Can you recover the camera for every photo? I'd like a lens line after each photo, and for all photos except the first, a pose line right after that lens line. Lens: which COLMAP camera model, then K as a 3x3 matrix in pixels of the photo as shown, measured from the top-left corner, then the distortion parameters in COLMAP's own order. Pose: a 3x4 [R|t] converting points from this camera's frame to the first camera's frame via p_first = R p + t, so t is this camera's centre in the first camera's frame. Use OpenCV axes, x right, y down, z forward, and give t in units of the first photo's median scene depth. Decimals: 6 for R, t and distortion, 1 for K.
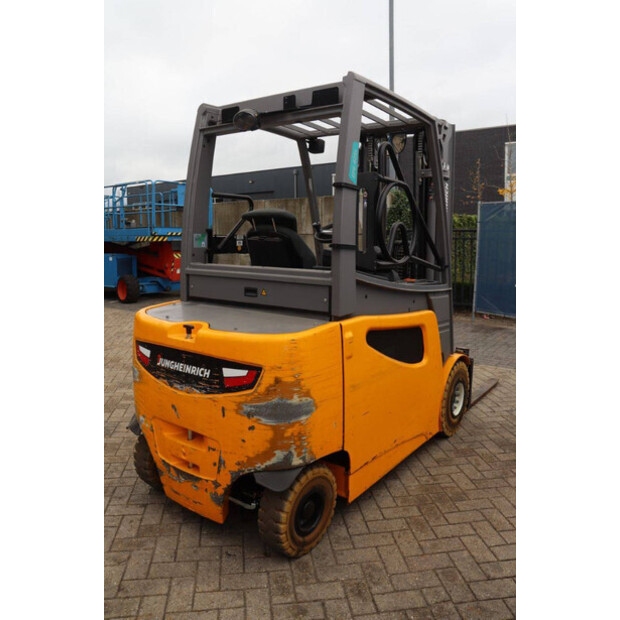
lens RADIAL K [[500.1, 0, 310.5], [0, 500.1, 307.9], [0, 0, 1]] dist [-0.113077, 0.030184]
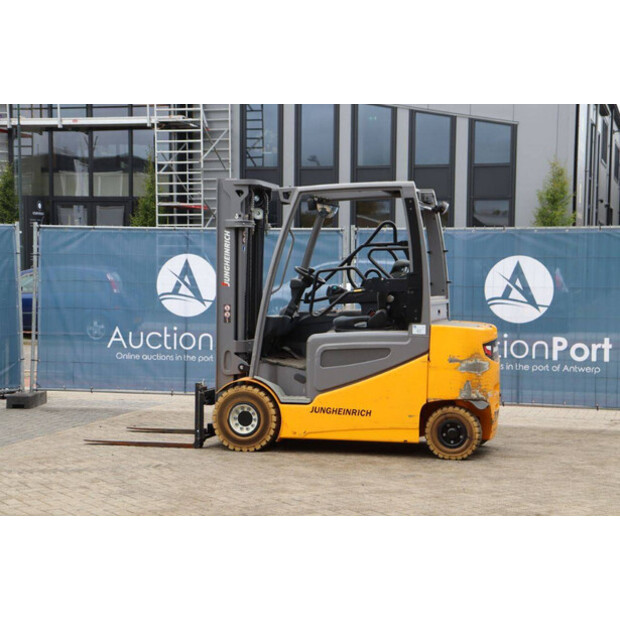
lens RADIAL K [[1303.5, 0, 309.6], [0, 1303.5, 307.8], [0, 0, 1]] dist [0.353285, 0.000000]
pose [[-0.377159, -0.027023, 0.925754, -4.519009], [0.140142, 0.986399, 0.085888, -0.544096], [-0.915484, 0.162131, -0.368242, 3.423878]]
